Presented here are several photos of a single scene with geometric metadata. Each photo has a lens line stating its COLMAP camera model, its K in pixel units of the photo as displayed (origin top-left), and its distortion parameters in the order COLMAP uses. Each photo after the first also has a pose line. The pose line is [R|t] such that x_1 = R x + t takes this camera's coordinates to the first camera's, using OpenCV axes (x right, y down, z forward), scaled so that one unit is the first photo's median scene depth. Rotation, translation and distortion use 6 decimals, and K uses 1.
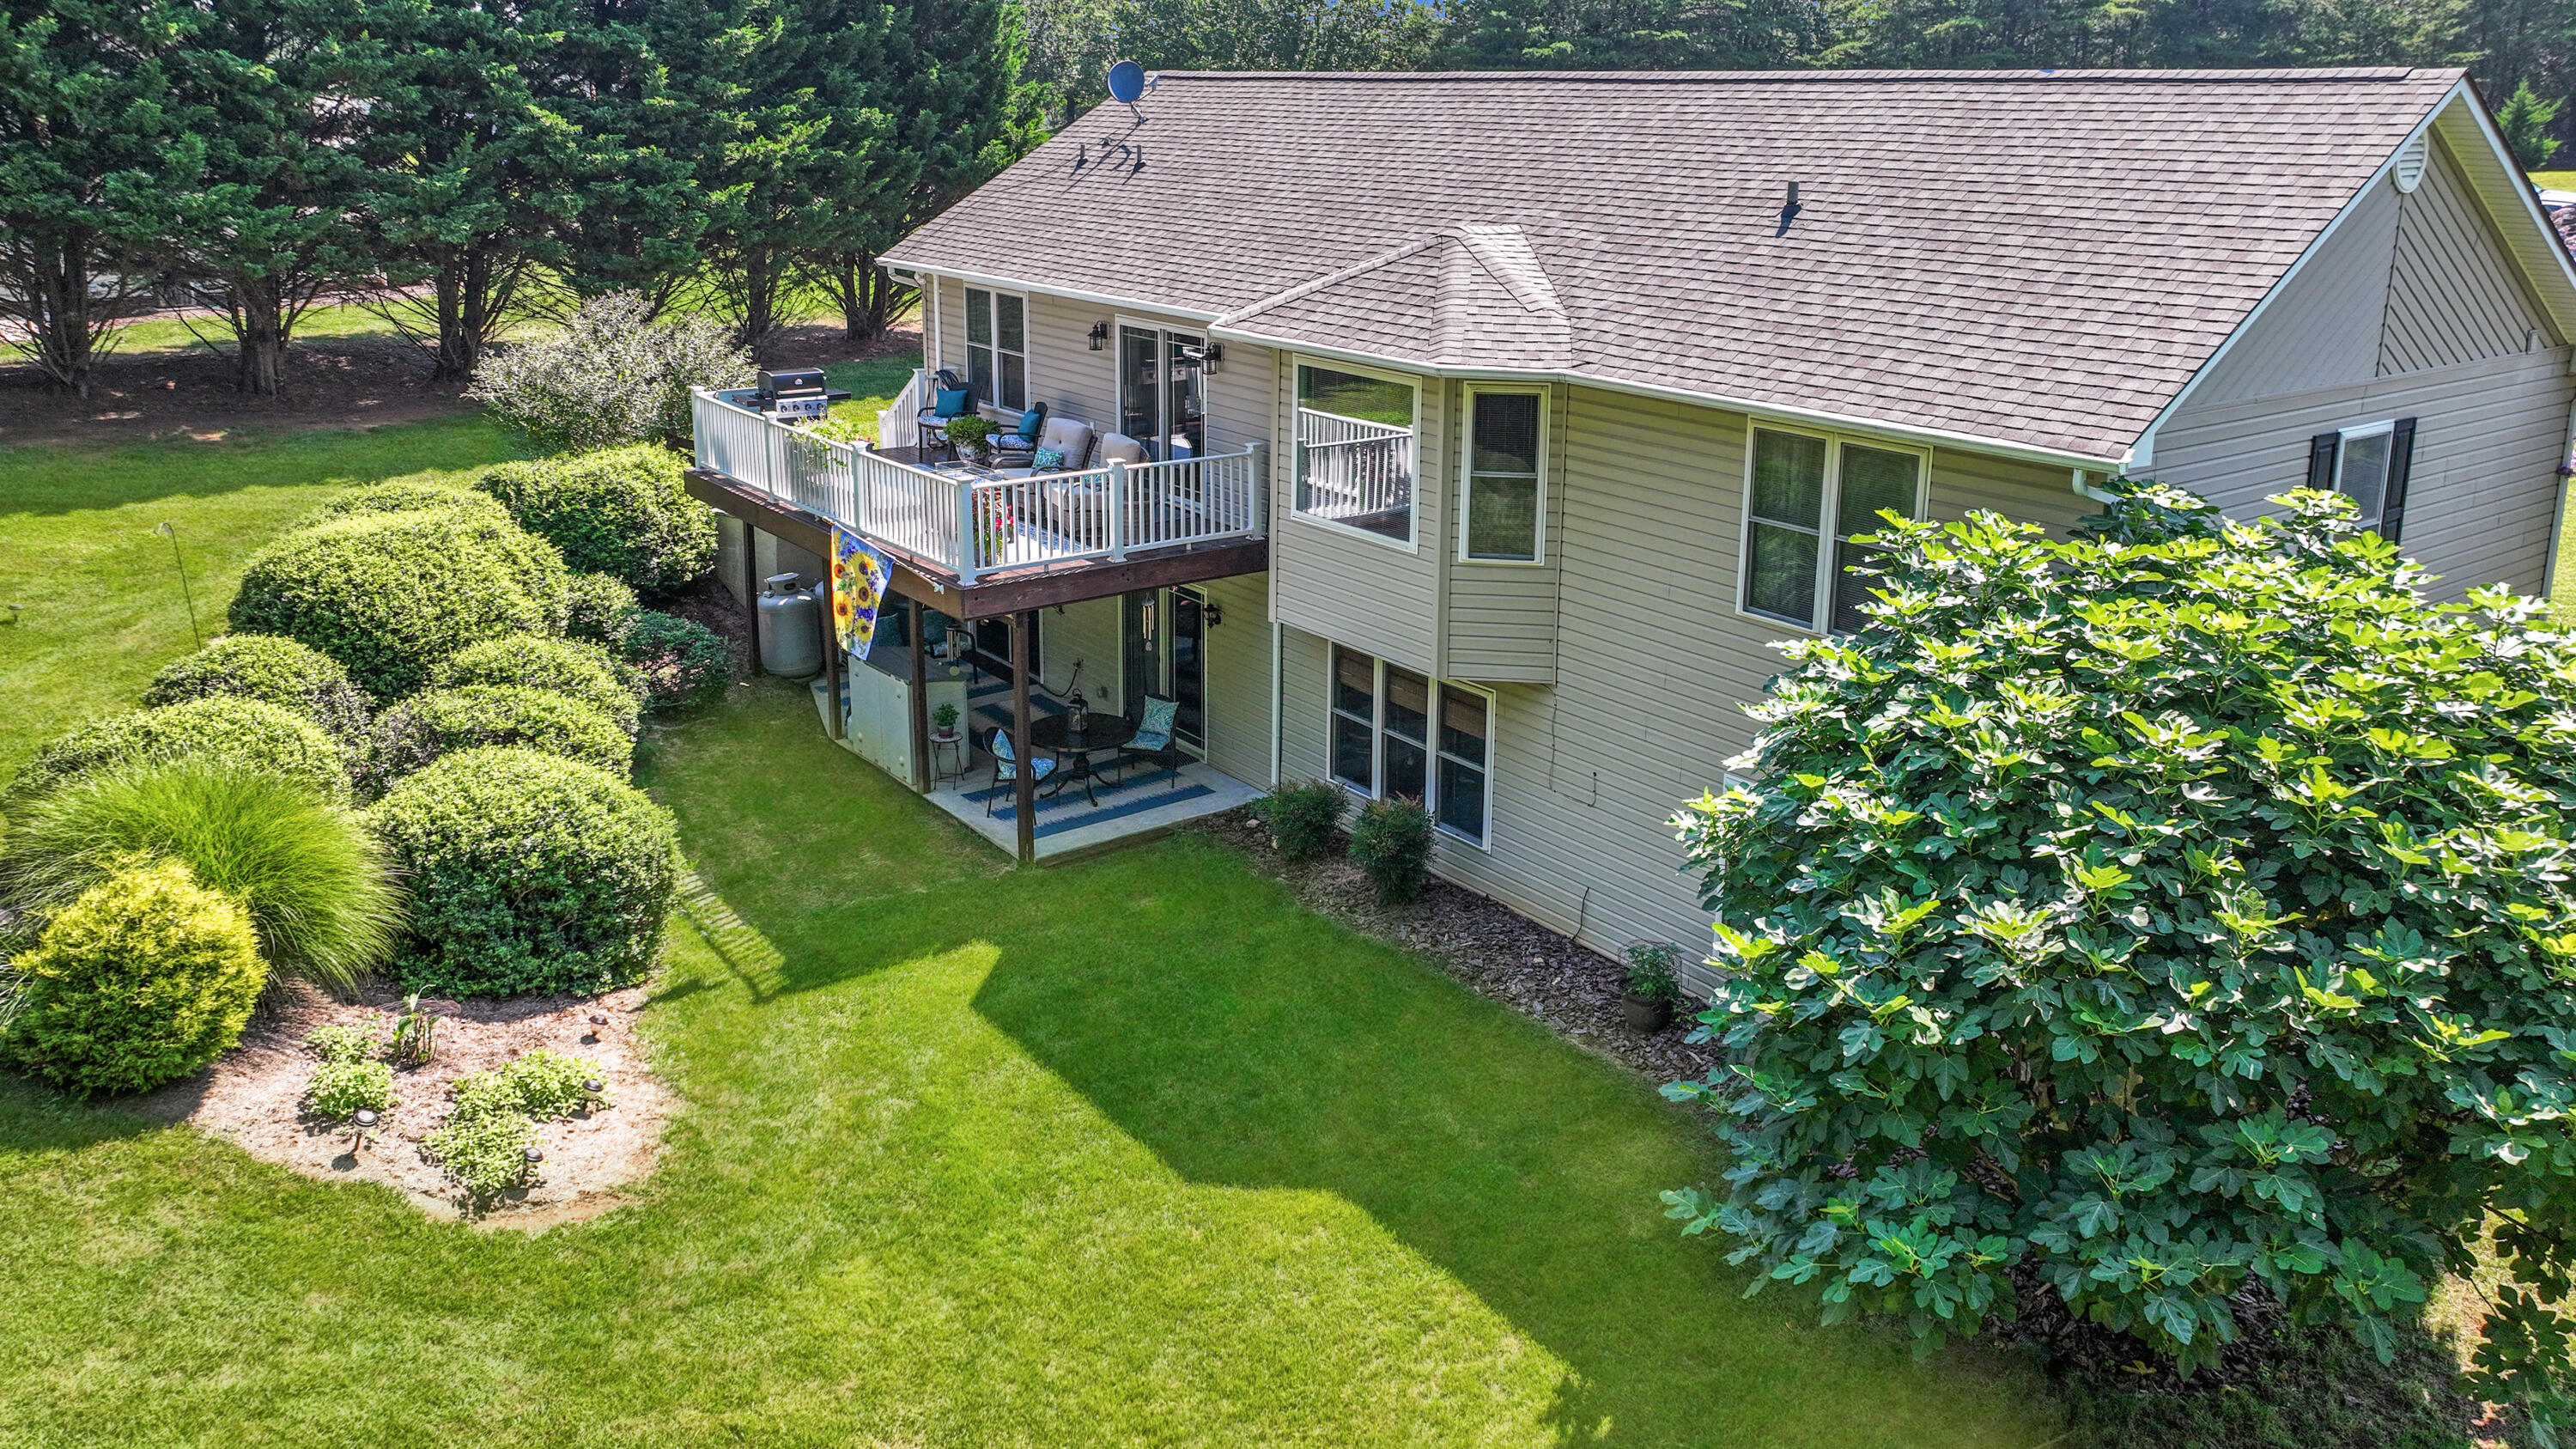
lens RADIAL K [[1873.3, 0, 1240.0], [0, 1873.3, 587.3], [0, 0, 1]] dist [-0.002053, 0.002615]
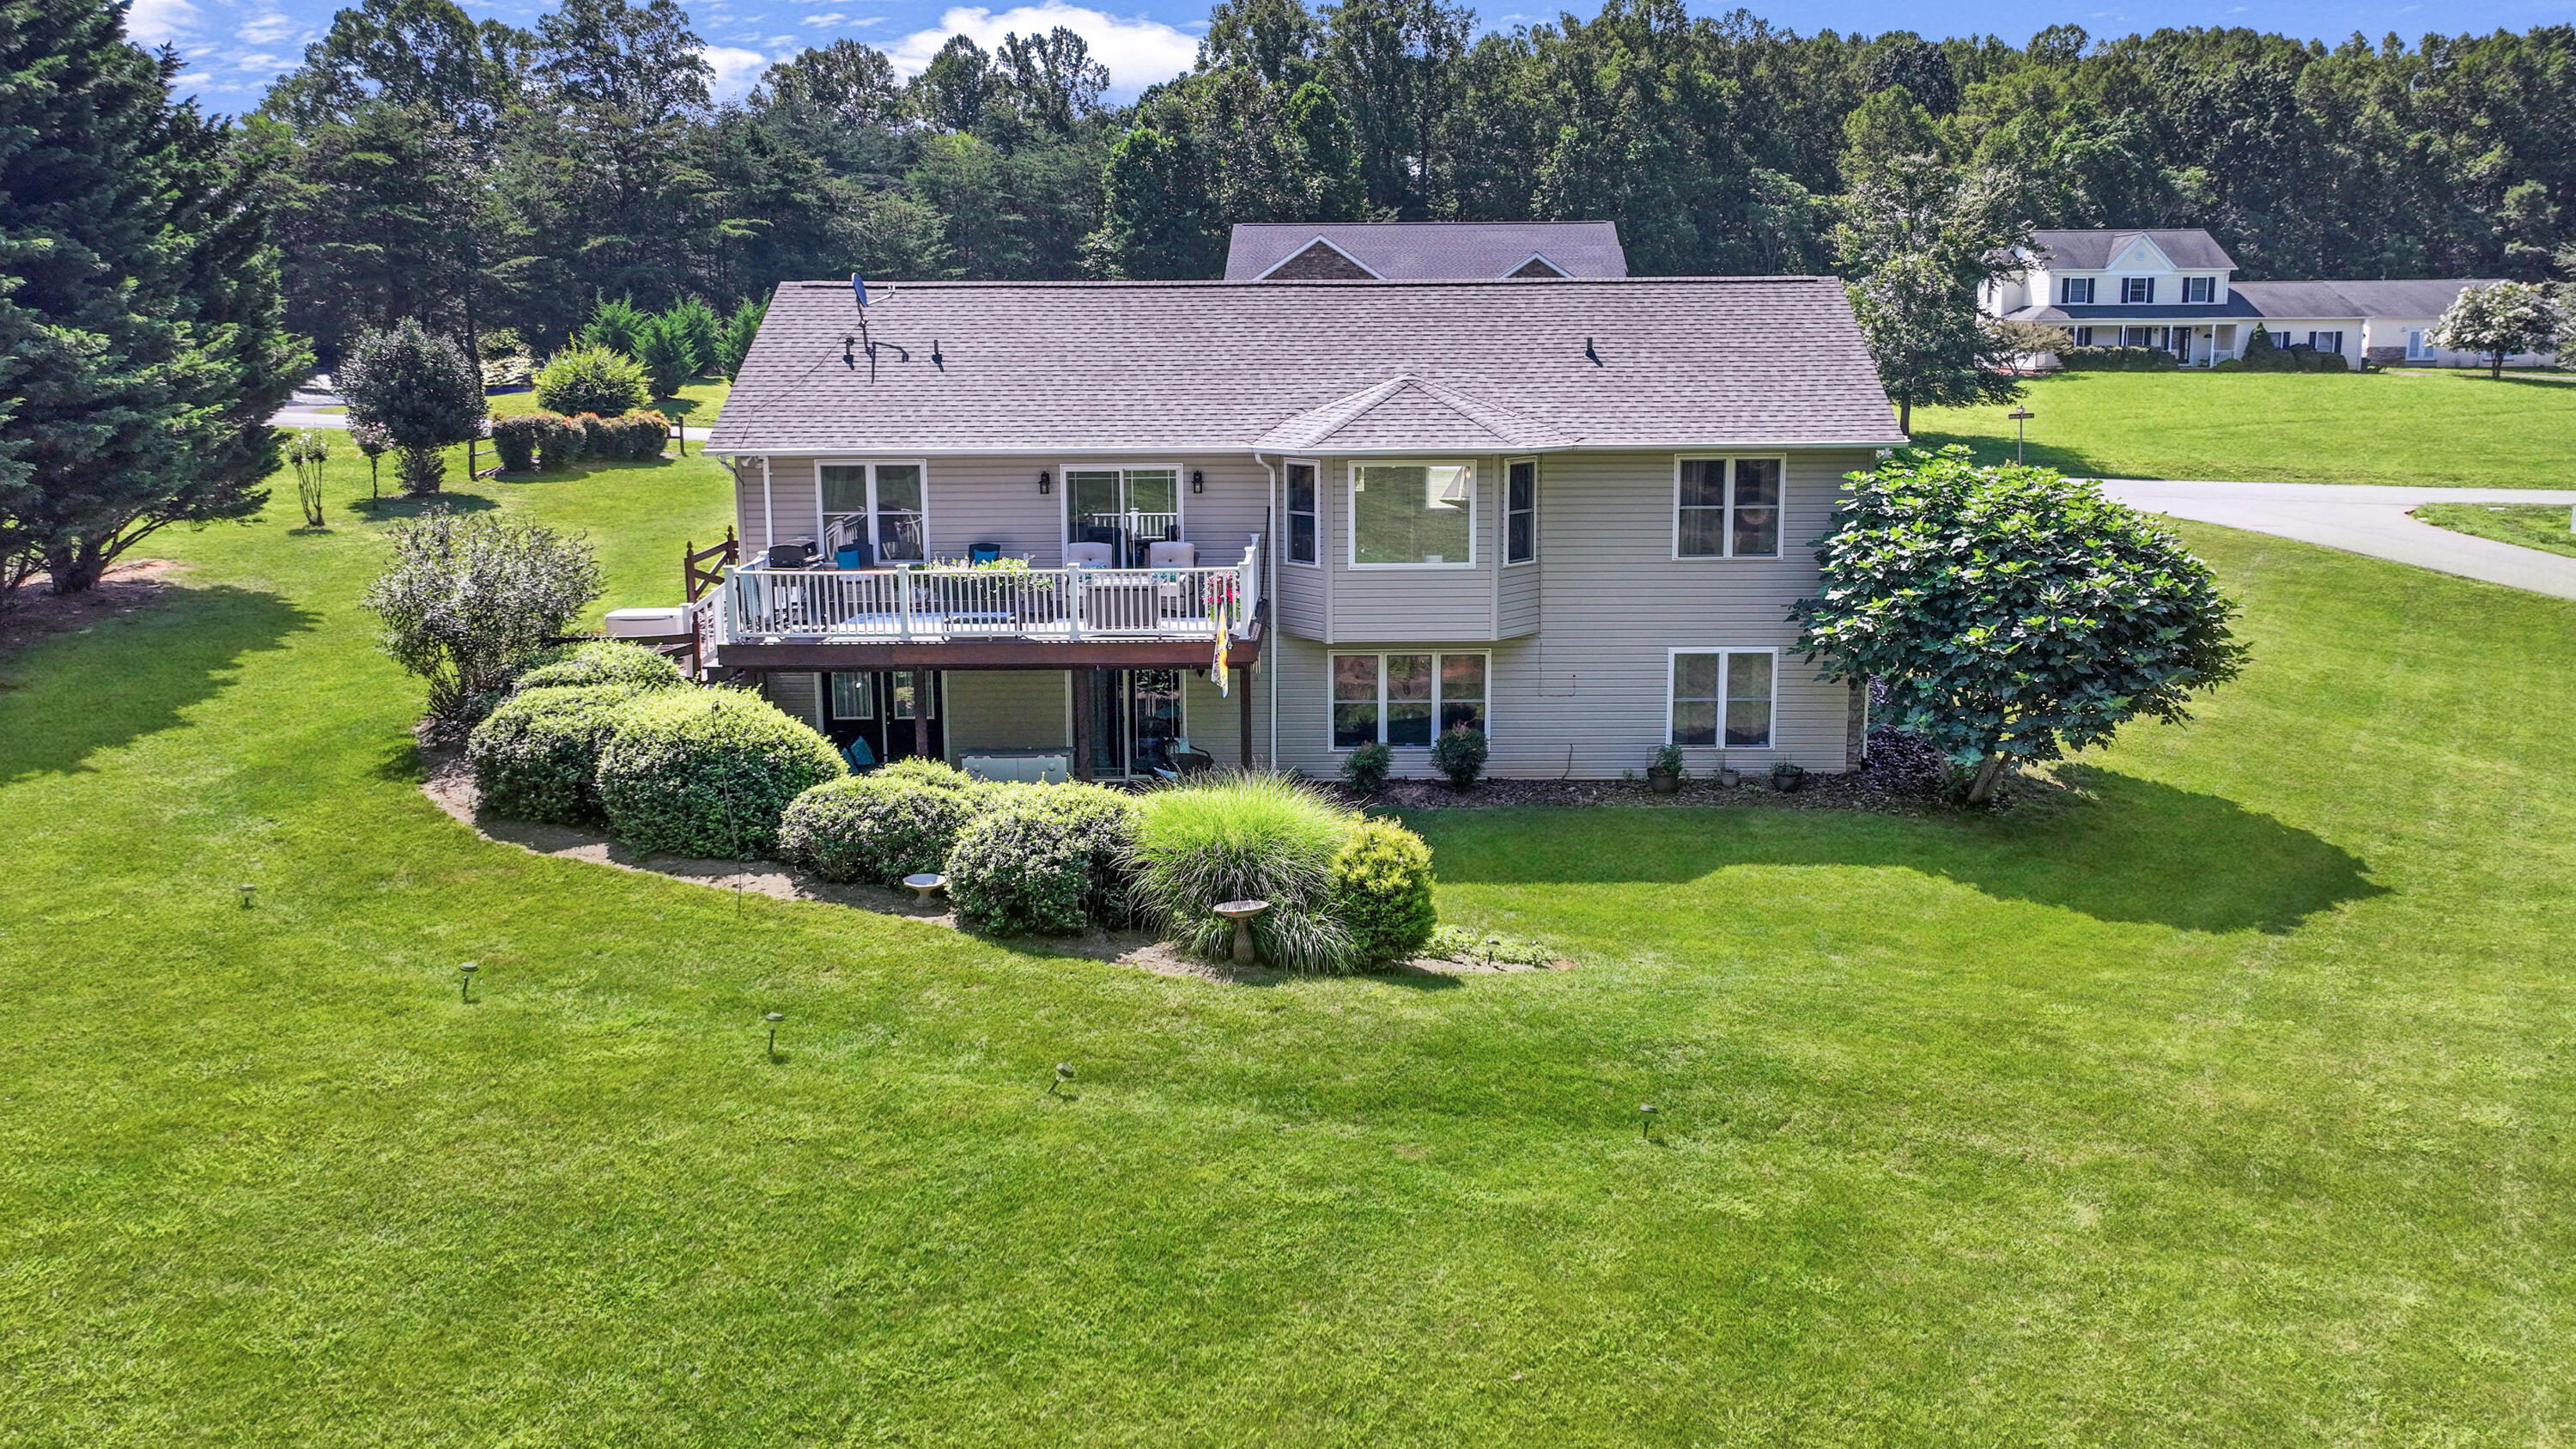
lens RADIAL K [[1873.1, 0, 1292.1], [0, 1873.1, 737.0], [0, 0, 1]] dist [0.001429, 0.005162]
pose [[0.623060, -0.188318, 0.759166, -1.264839], [0.213580, 0.974661, 0.066485, -0.016348], [-0.752449, 0.120719, 0.647493, 0.075122]]
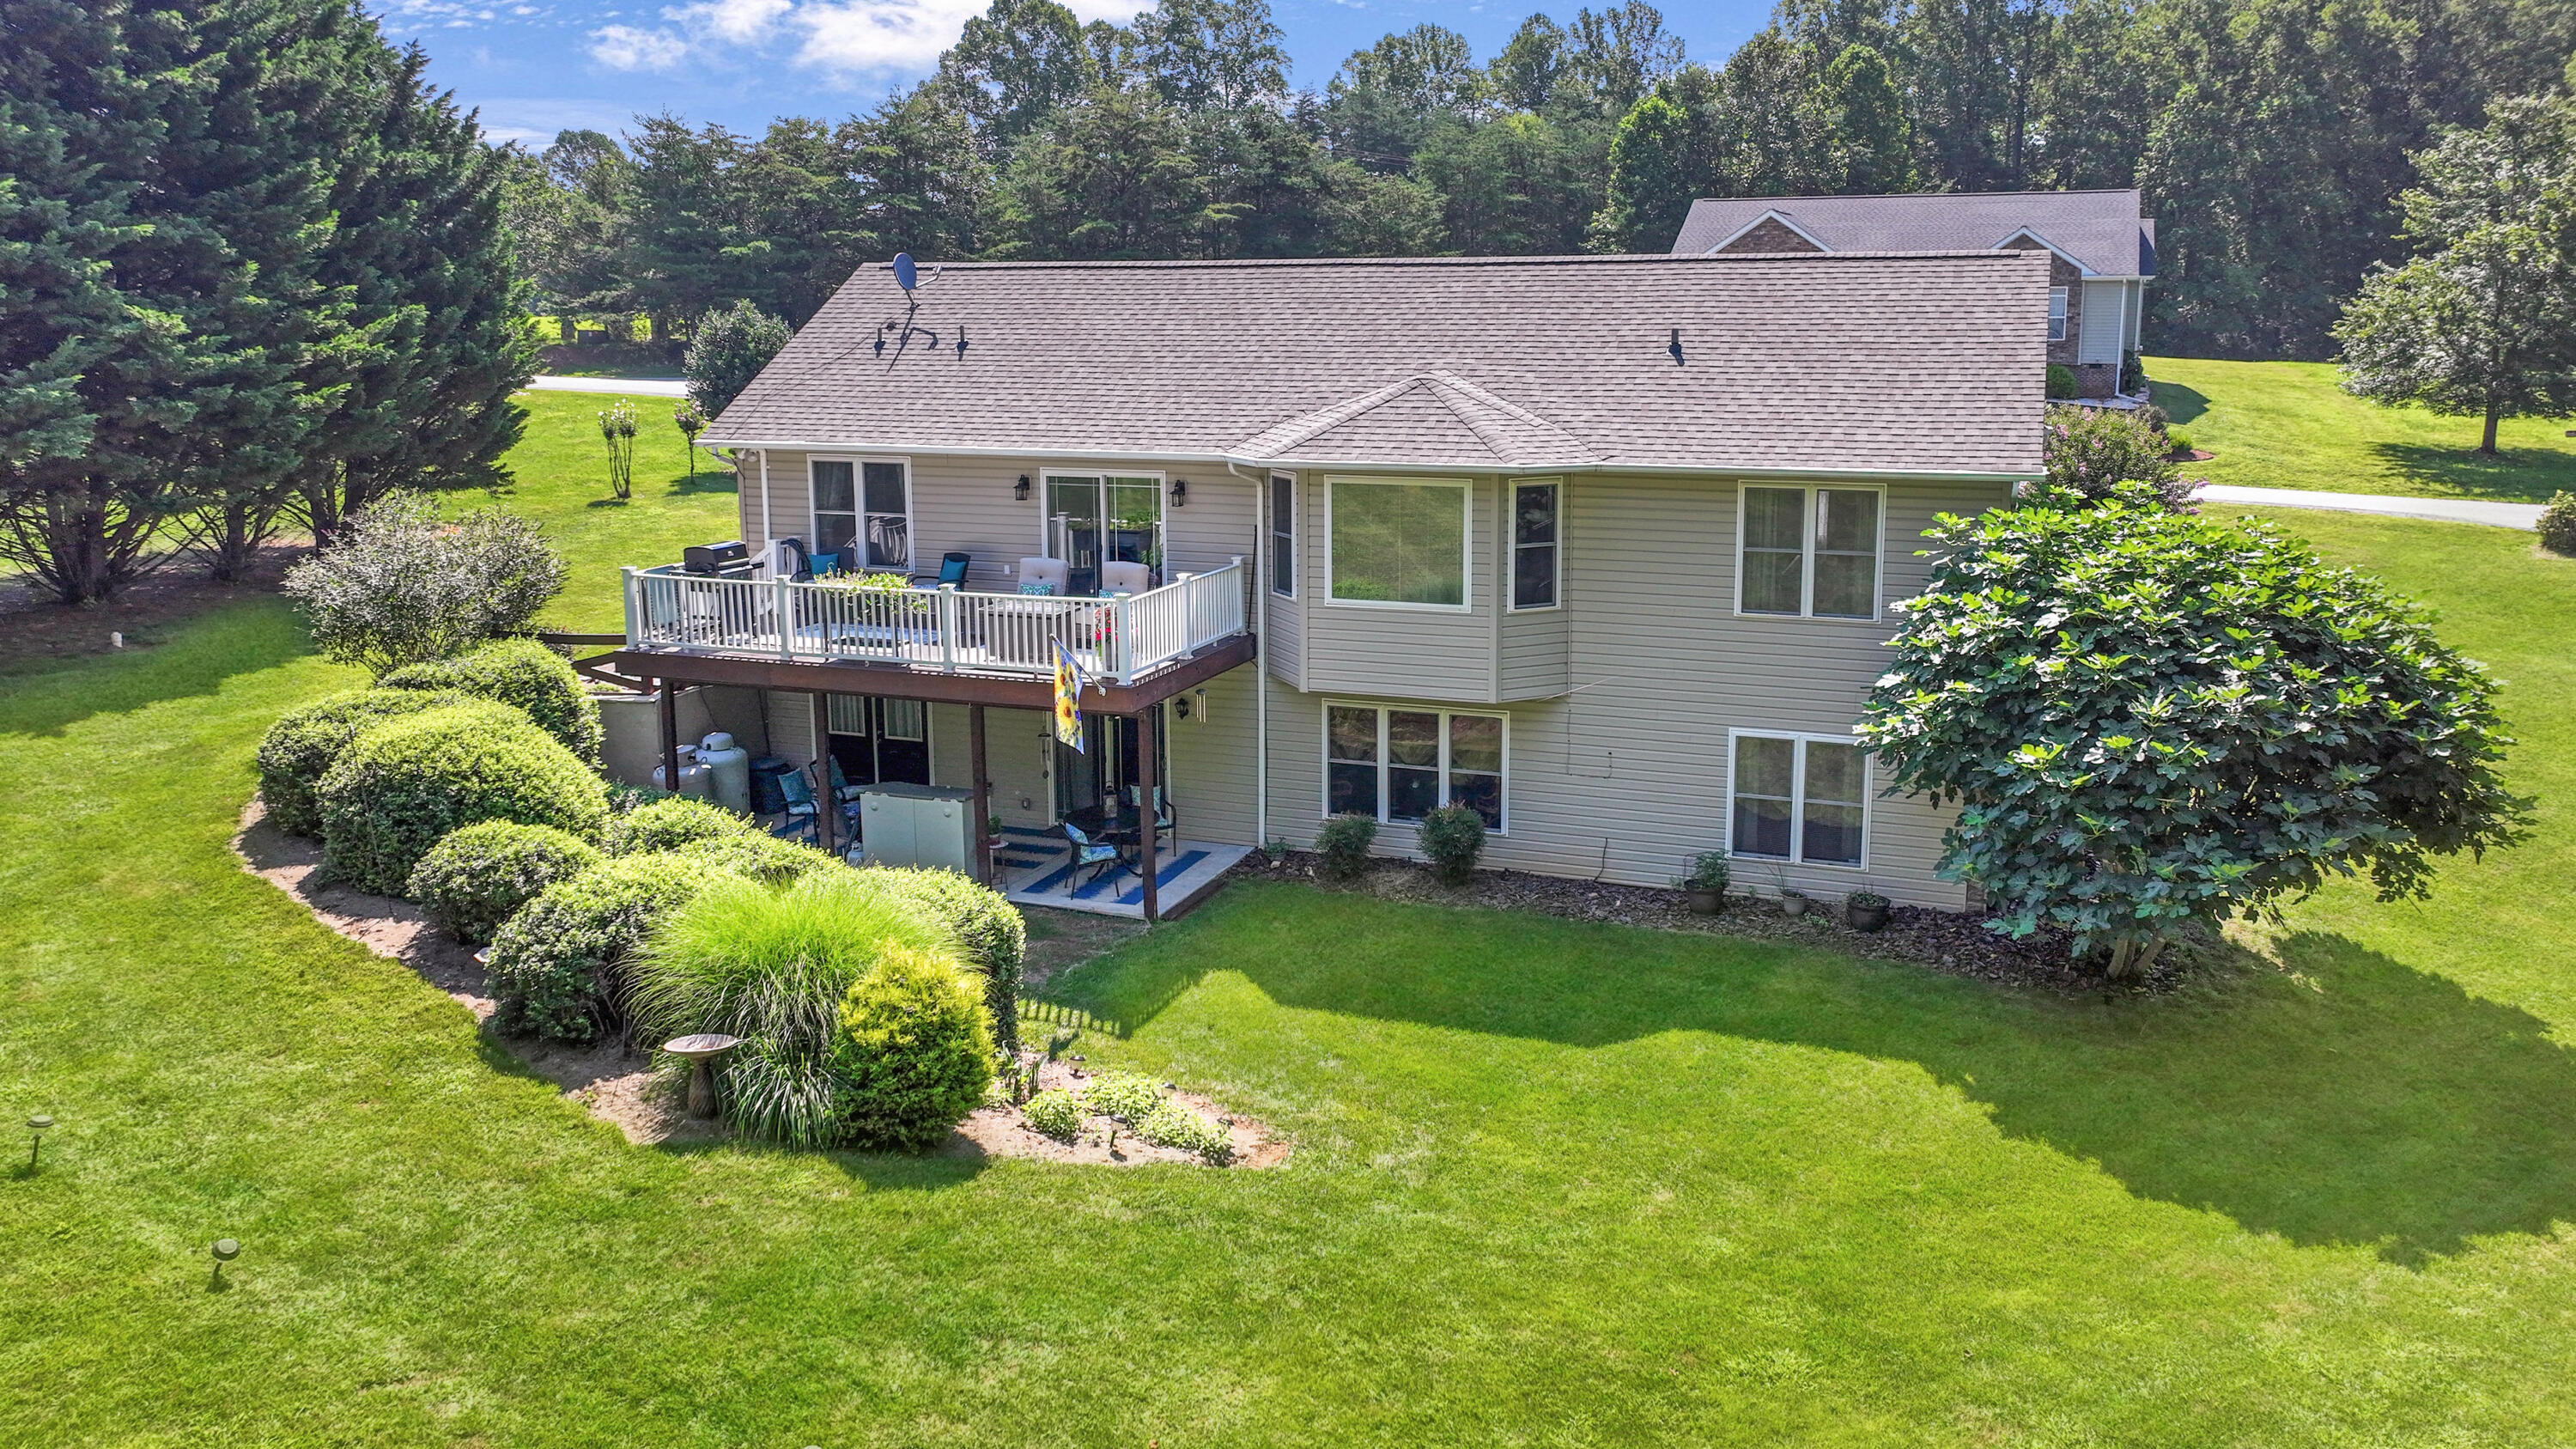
lens RADIAL K [[1862.9, 0, 1288.0], [0, 1862.9, 724.5], [0, 0, 1]] dist [-0.001634, 0.006631]
pose [[0.852173, -0.131642, 0.506430, -0.686259], [0.148097, 0.988942, 0.007862, 0.031120], [-0.501865, 0.068301, 0.862245, -0.067003]]
